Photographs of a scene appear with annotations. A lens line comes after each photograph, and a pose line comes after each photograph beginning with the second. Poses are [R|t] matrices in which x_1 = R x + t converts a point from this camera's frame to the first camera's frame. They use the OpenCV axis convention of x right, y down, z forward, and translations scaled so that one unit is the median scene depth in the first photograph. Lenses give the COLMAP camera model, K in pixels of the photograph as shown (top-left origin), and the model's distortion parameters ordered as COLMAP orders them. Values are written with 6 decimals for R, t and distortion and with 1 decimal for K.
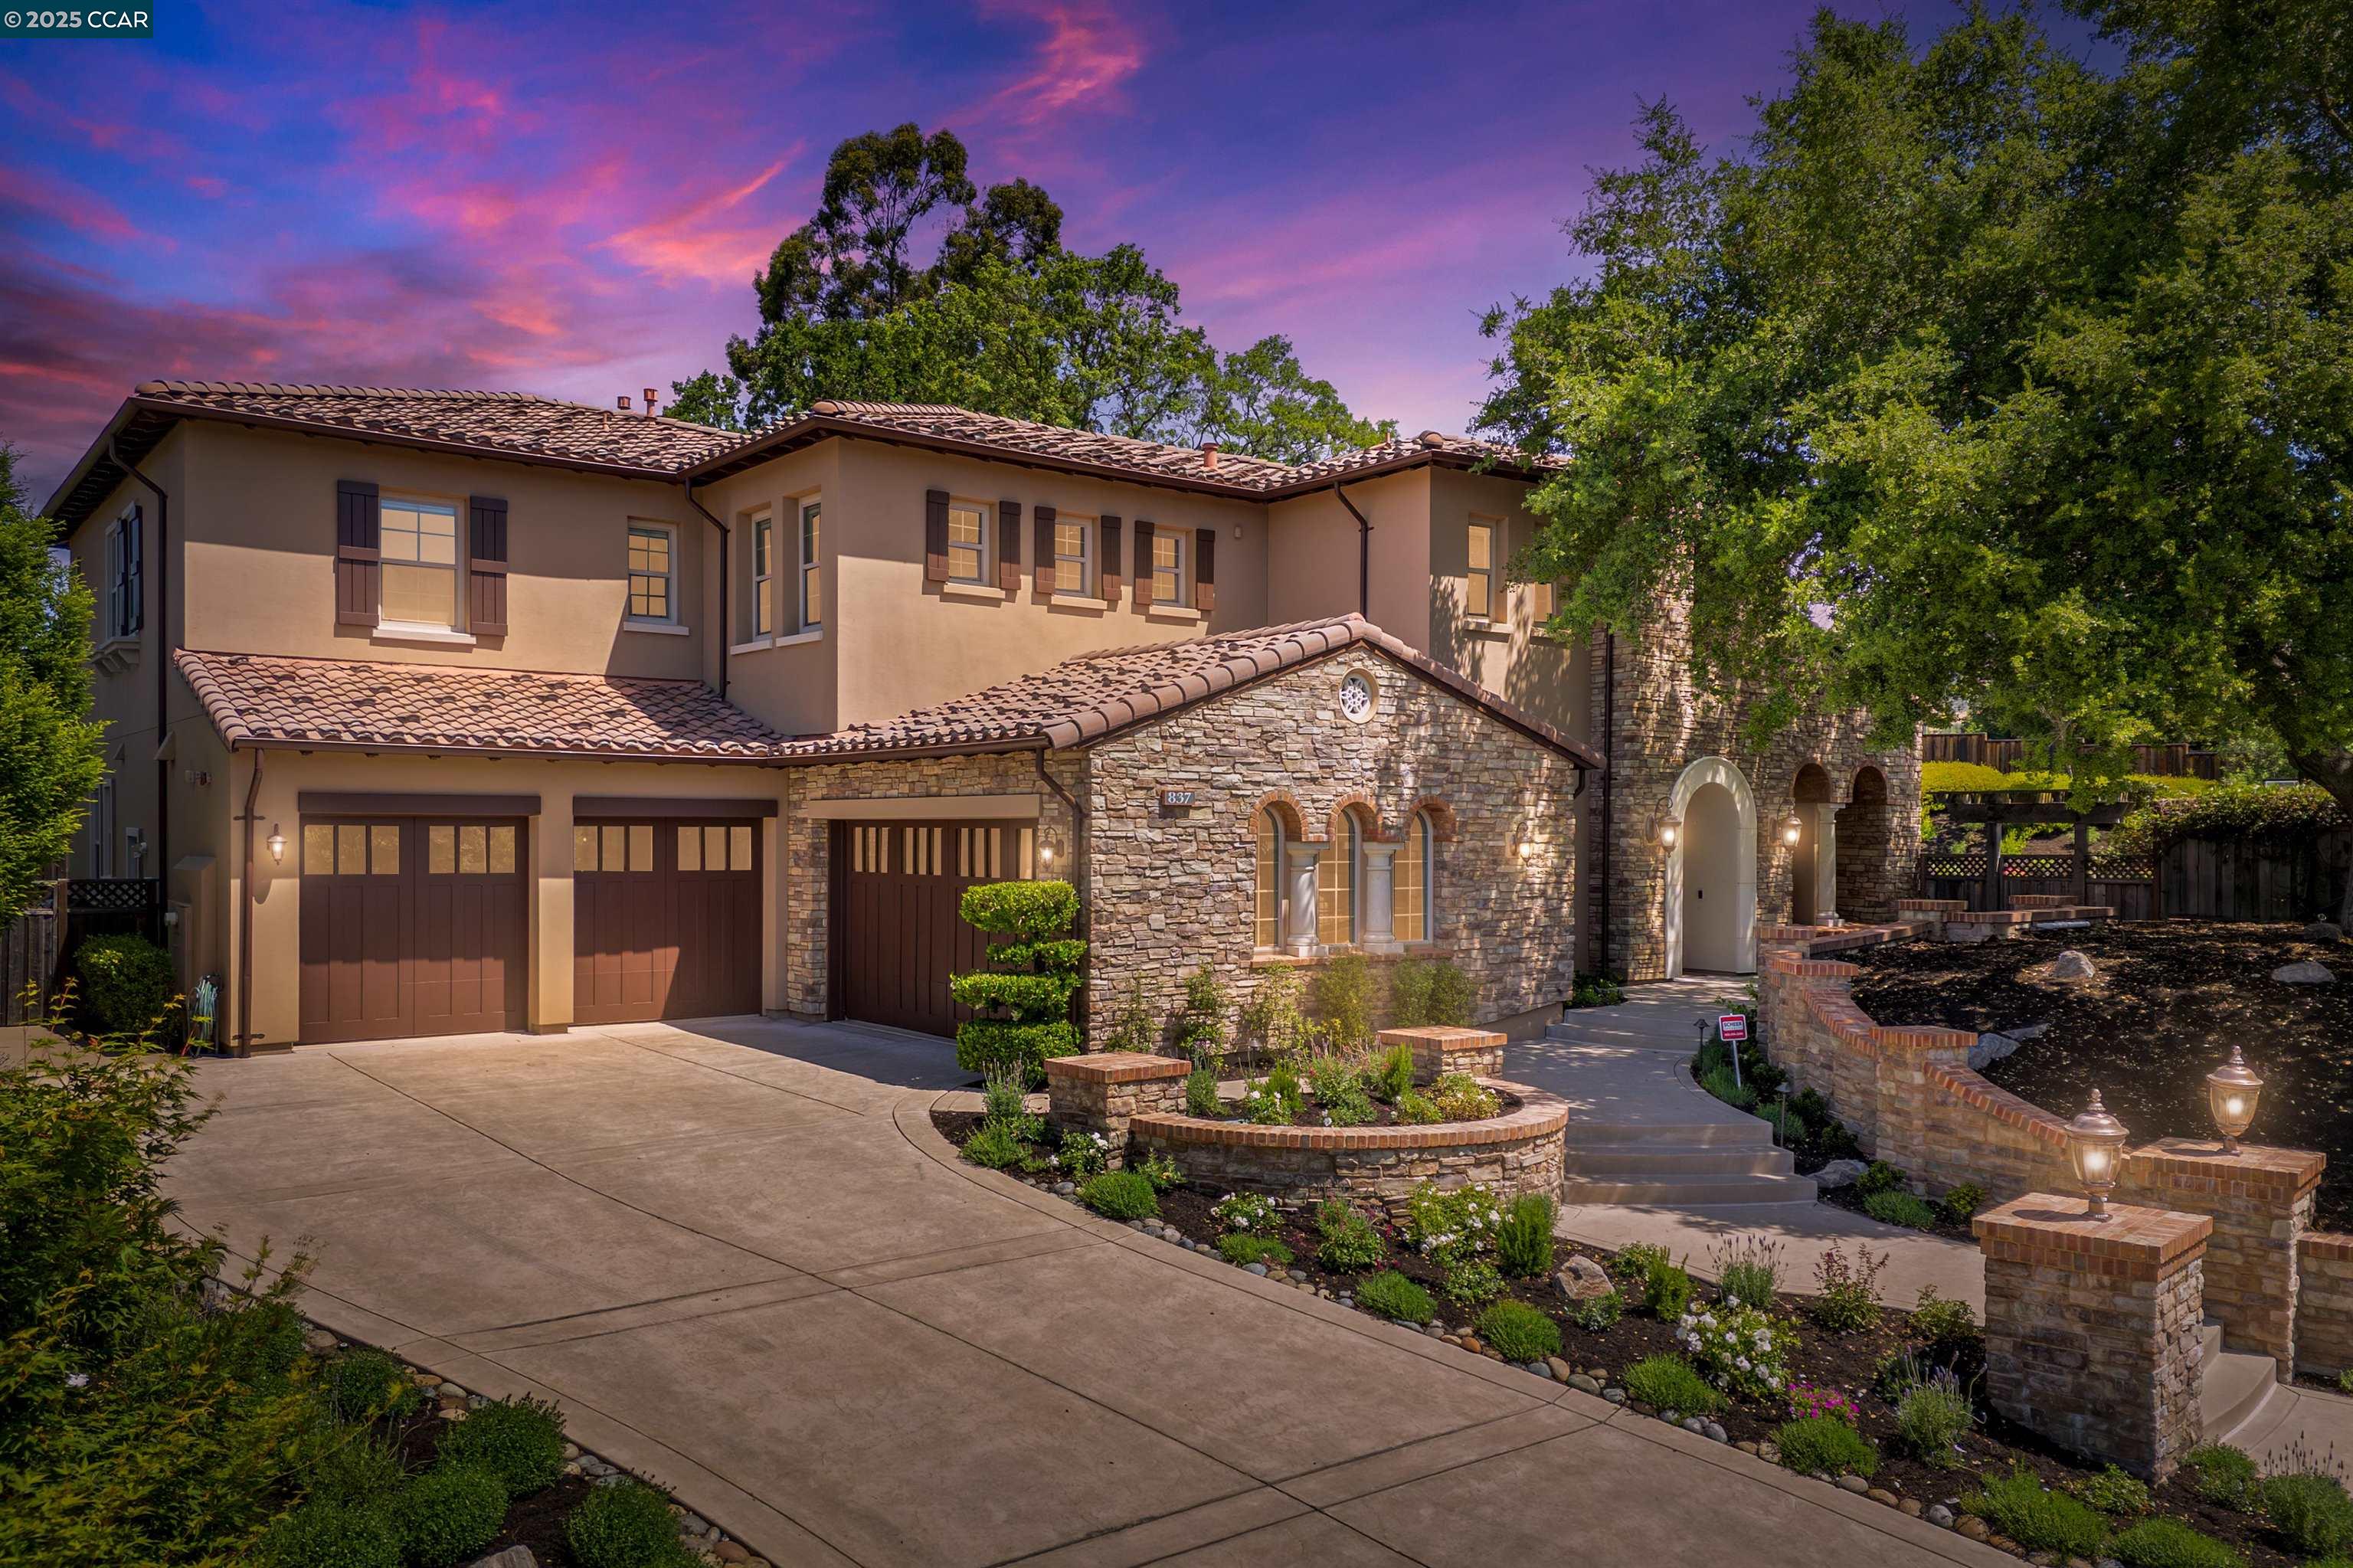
lens RADIAL K [[1810.5, 0, 1276.7], [0, 1810.5, 821.5], [0, 0, 1]] dist [0.110589, -0.201582]
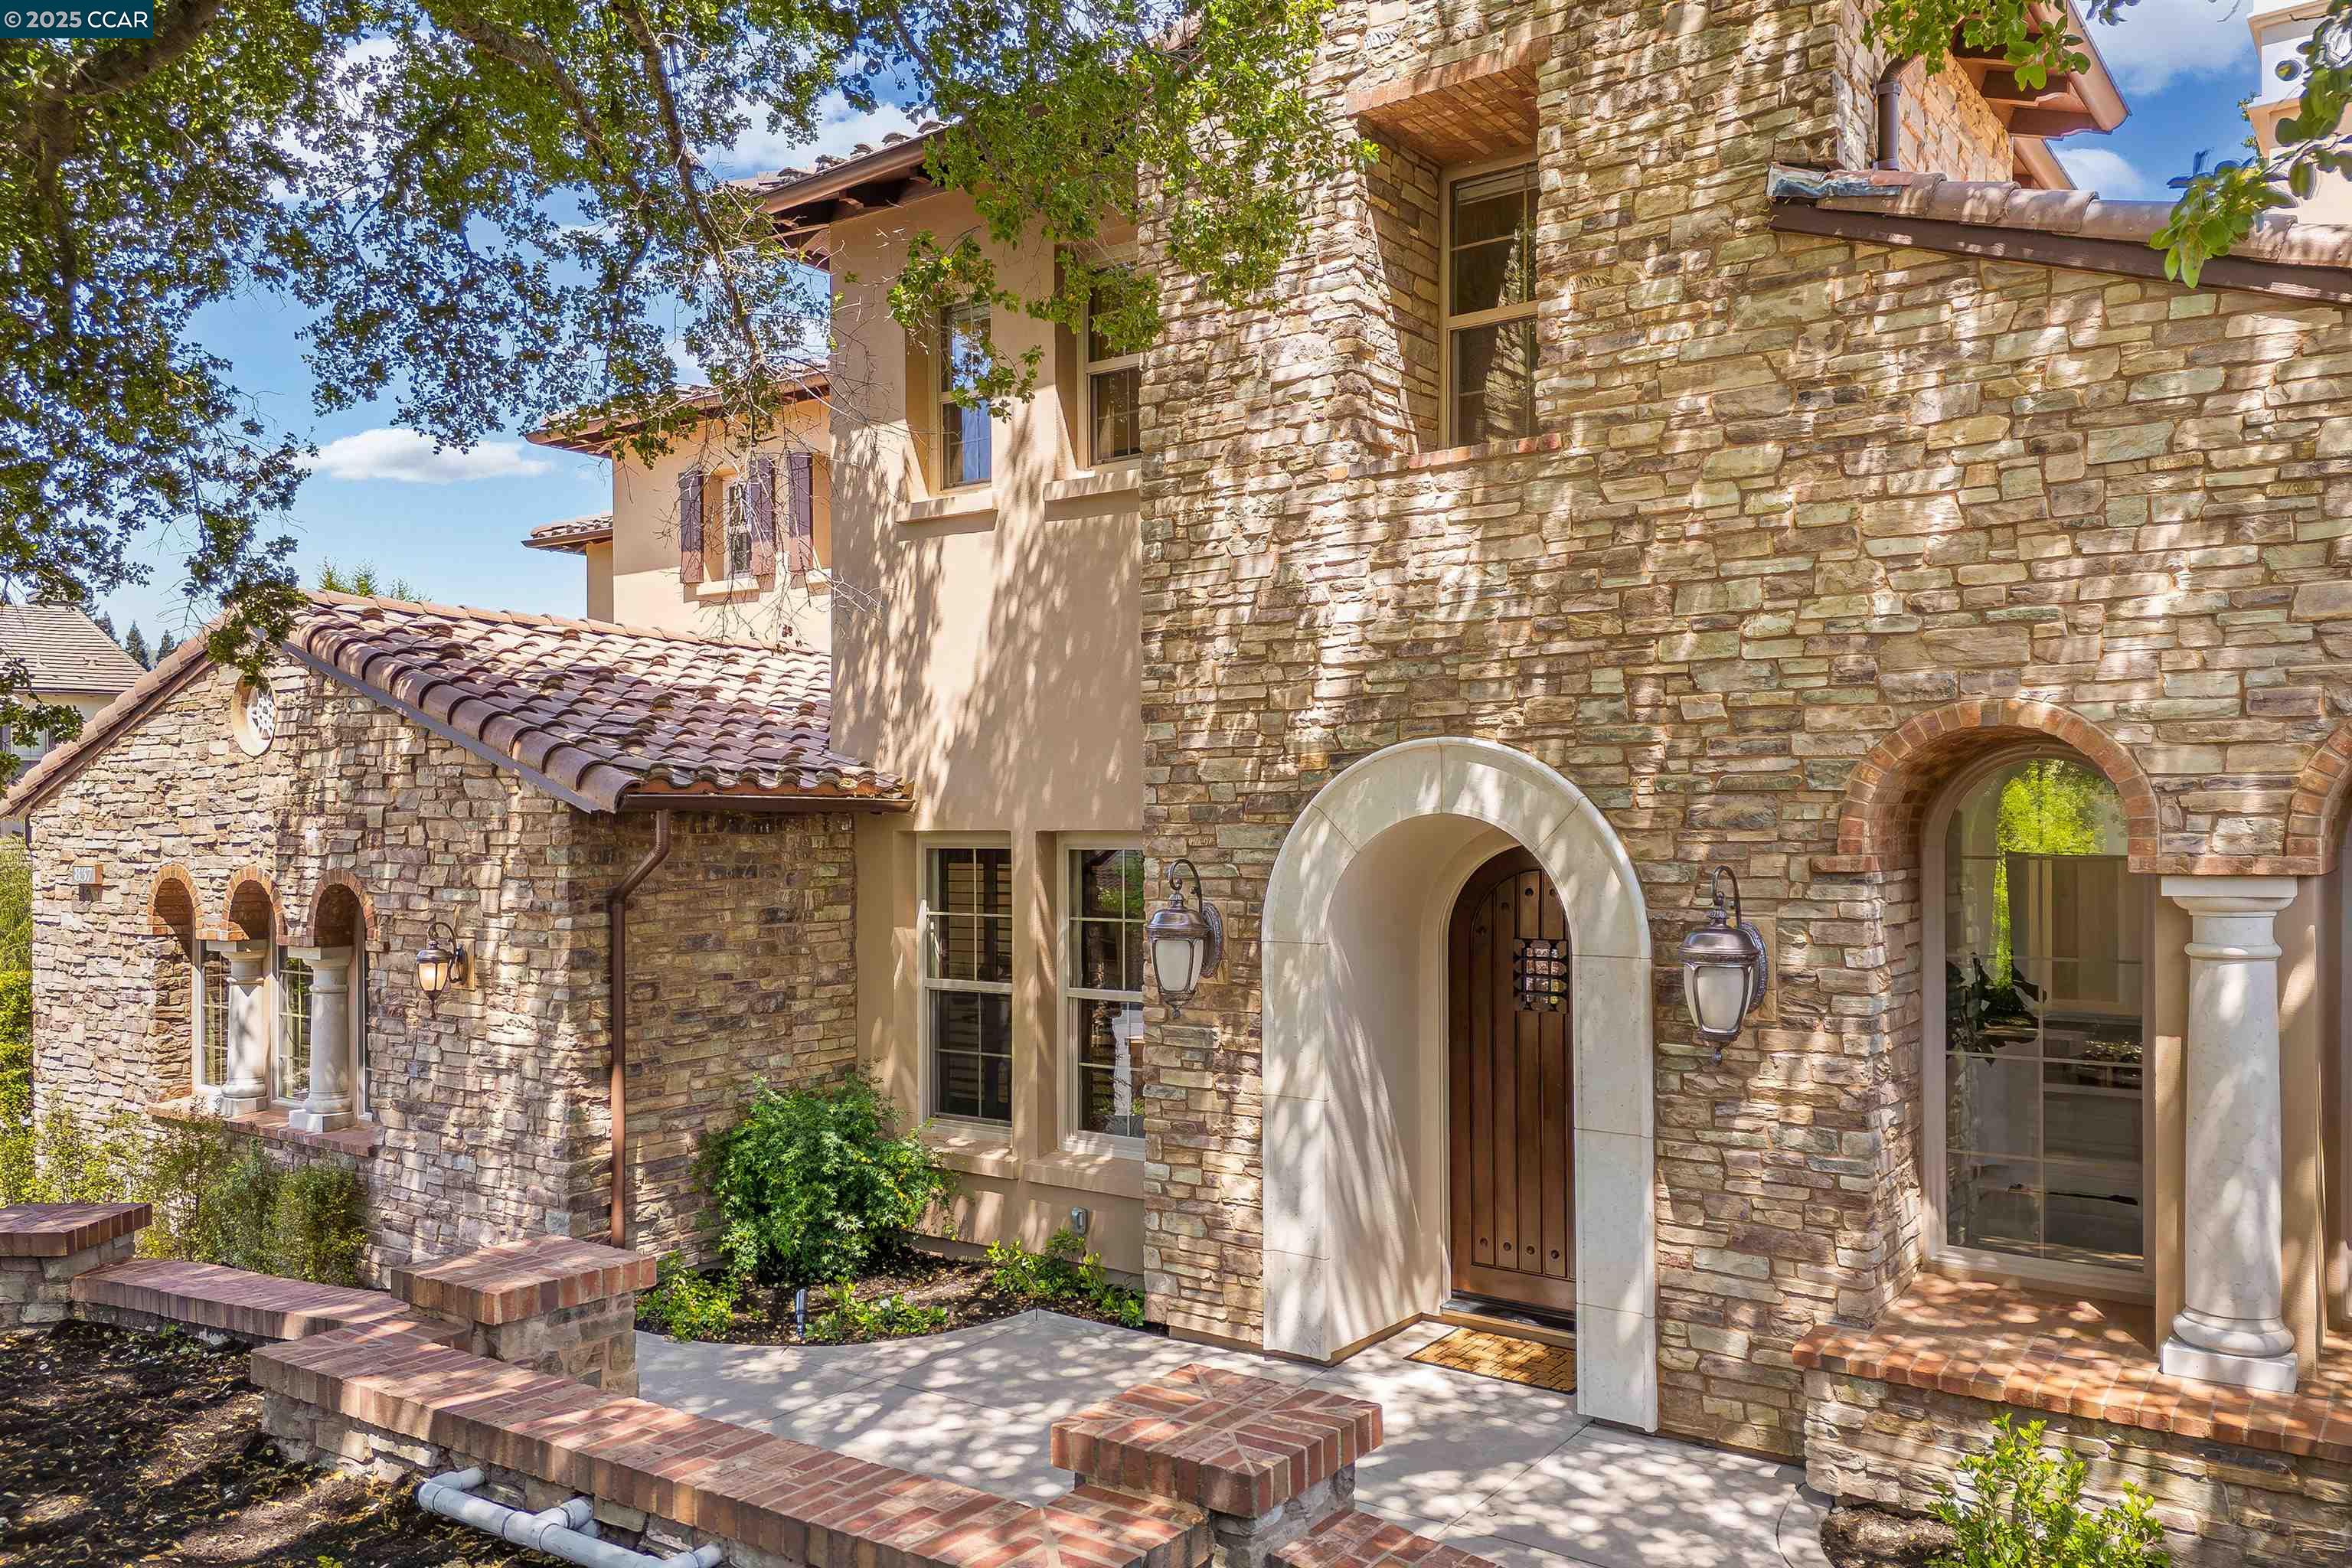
lens RADIAL K [[1809.7, 0, 1276.1], [0, 1809.7, 821.5], [0, 0, 1]] dist [0.110589, -0.201582]
pose [[0.237273, -0.008114, -0.971409, 0.728258], [0.006794, 0.999955, -0.006693, -0.023685], [0.971419, -0.005012, 0.237317, 1.156595]]
